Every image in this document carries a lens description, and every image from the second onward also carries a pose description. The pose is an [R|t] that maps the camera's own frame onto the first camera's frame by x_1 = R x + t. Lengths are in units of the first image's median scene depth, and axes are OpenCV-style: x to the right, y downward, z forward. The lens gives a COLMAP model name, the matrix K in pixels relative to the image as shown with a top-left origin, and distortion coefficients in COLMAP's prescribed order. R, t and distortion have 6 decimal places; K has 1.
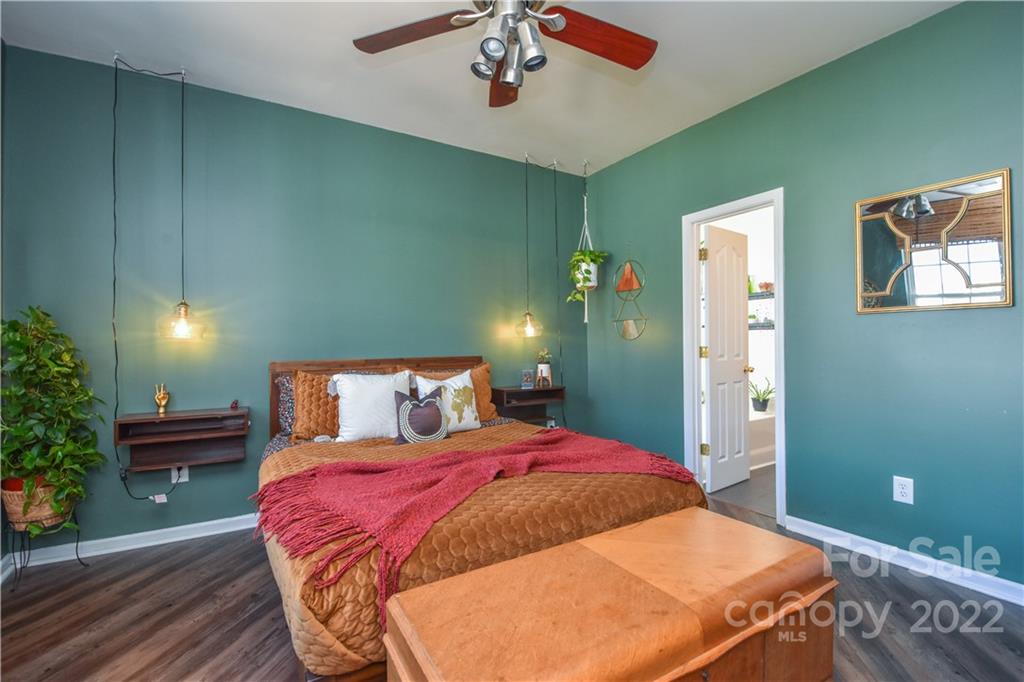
lens RADIAL K [[448.5, 0, 513.6], [0, 448.5, 342.7], [0, 0, 1]] dist [0.013018, -0.019959]
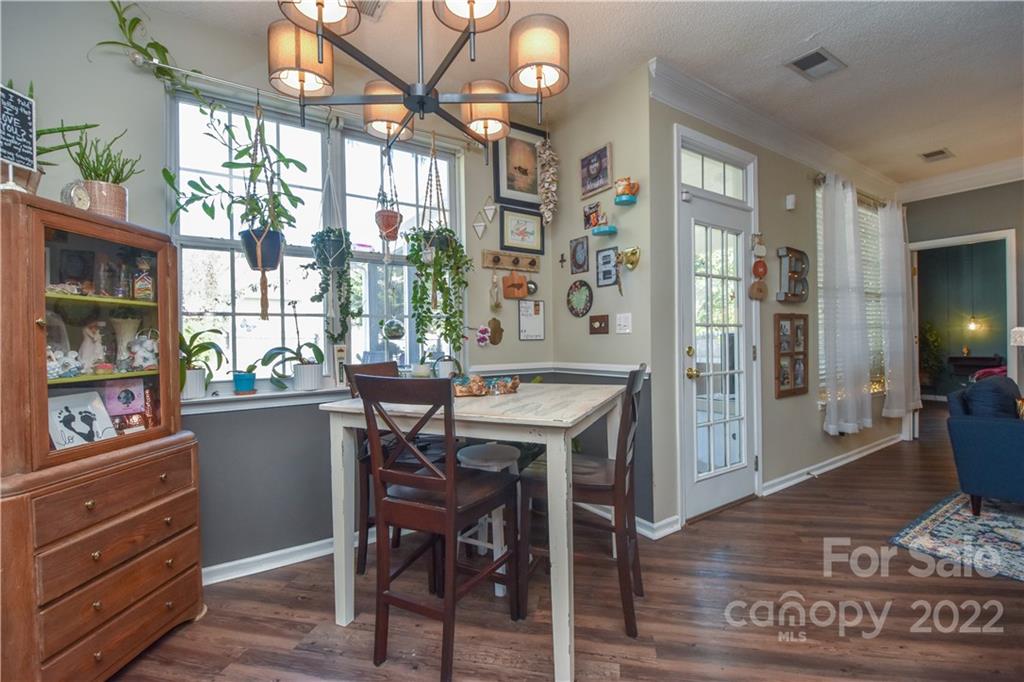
lens RADIAL K [[442.7, 0, 515.2], [0, 442.7, 345.2], [0, 0, 1]] dist [0.010605, -0.019028]
pose [[0.032449, 0.017951, -0.999312, 1.827317], [0.017472, 0.999676, 0.018524, -0.012223], [0.999321, -0.018061, 0.032125, -1.869158]]
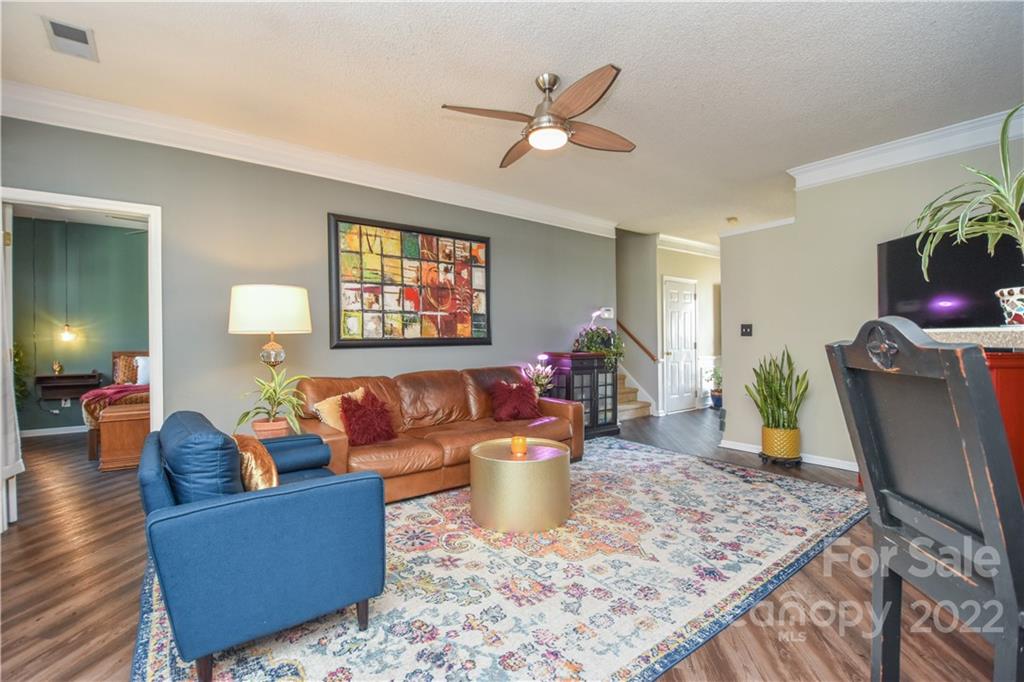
lens RADIAL K [[448.5, 0, 513.6], [0, 448.5, 342.7], [0, 0, 1]] dist [0.013018, -0.019959]
pose [[0.994931, -0.000769, 0.100554, 1.186019], [0.000526, 0.999997, 0.002451, -0.003724], [-0.100556, -0.002385, 0.994929, -1.351169]]
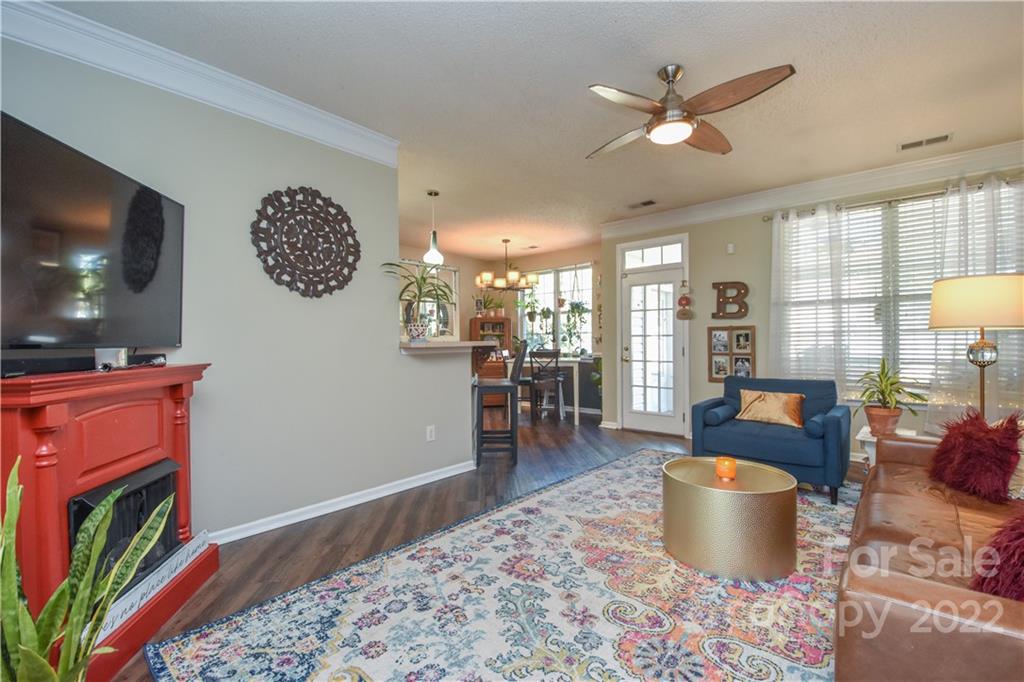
lens RADIAL K [[448.5, 0, 513.6], [0, 448.5, 342.7], [0, 0, 1]] dist [0.013018, -0.019959]
pose [[-0.956290, 0.013444, -0.292110, 1.972635], [0.013367, 0.999908, 0.002257, -0.012155], [0.292113, -0.001746, -0.956382, 0.458202]]
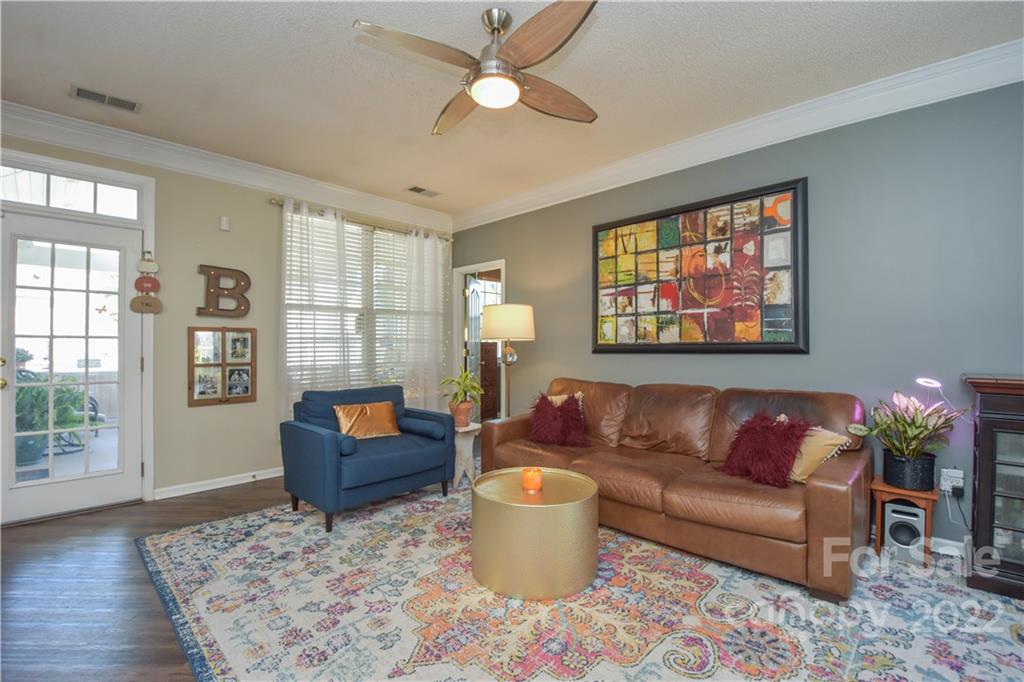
lens RADIAL K [[448.5, 0, 513.6], [0, 448.5, 342.7], [0, 0, 1]] dist [0.013018, -0.019959]
pose [[0.254170, 0.000345, -0.967160, 2.133597], [0.000147, 1.000000, 0.000395, -0.017648], [0.967160, -0.000242, 0.254170, -0.533143]]
